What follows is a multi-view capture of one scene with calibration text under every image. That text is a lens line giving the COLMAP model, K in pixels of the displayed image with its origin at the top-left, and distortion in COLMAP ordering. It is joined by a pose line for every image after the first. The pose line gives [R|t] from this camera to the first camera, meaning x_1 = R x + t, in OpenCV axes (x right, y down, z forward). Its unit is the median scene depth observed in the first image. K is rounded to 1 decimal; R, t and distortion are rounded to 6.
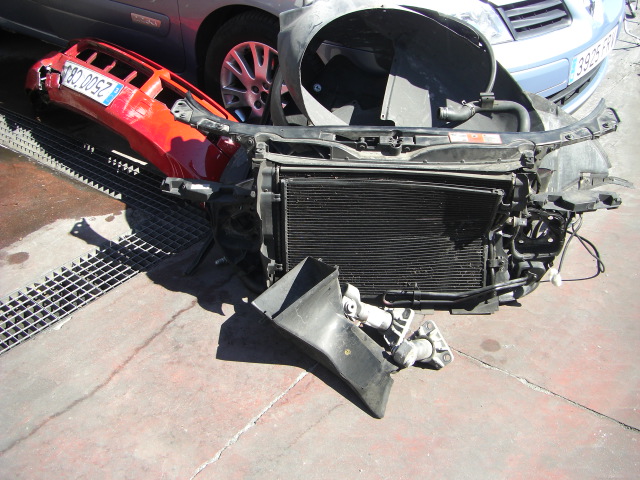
lens RADIAL K [[723.1, 0, 320.0], [0, 723.1, 240.0], [0, 0, 1]] dist [-0.195750, 0.180476]
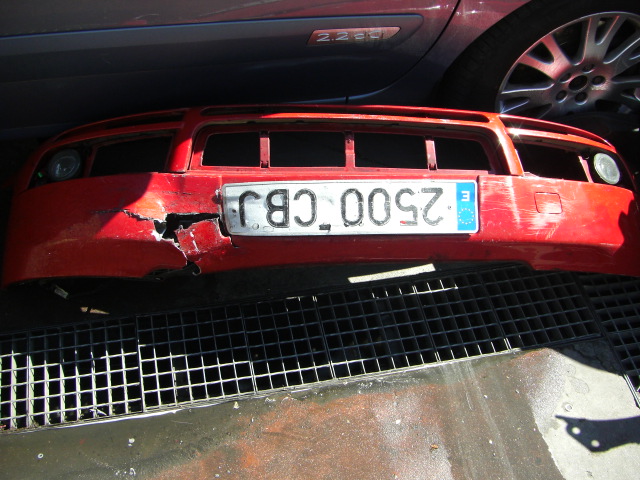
lens RADIAL K [[723.1, 0, 320.0], [0, 723.1, 240.0], [0, 0, 1]] dist [-0.195750, 0.180476]
pose [[0.649970, -0.567753, 0.505169, -0.626014], [0.361905, 0.815758, 0.451179, -0.450239], [-0.668254, -0.110430, 0.735691, 0.670262]]
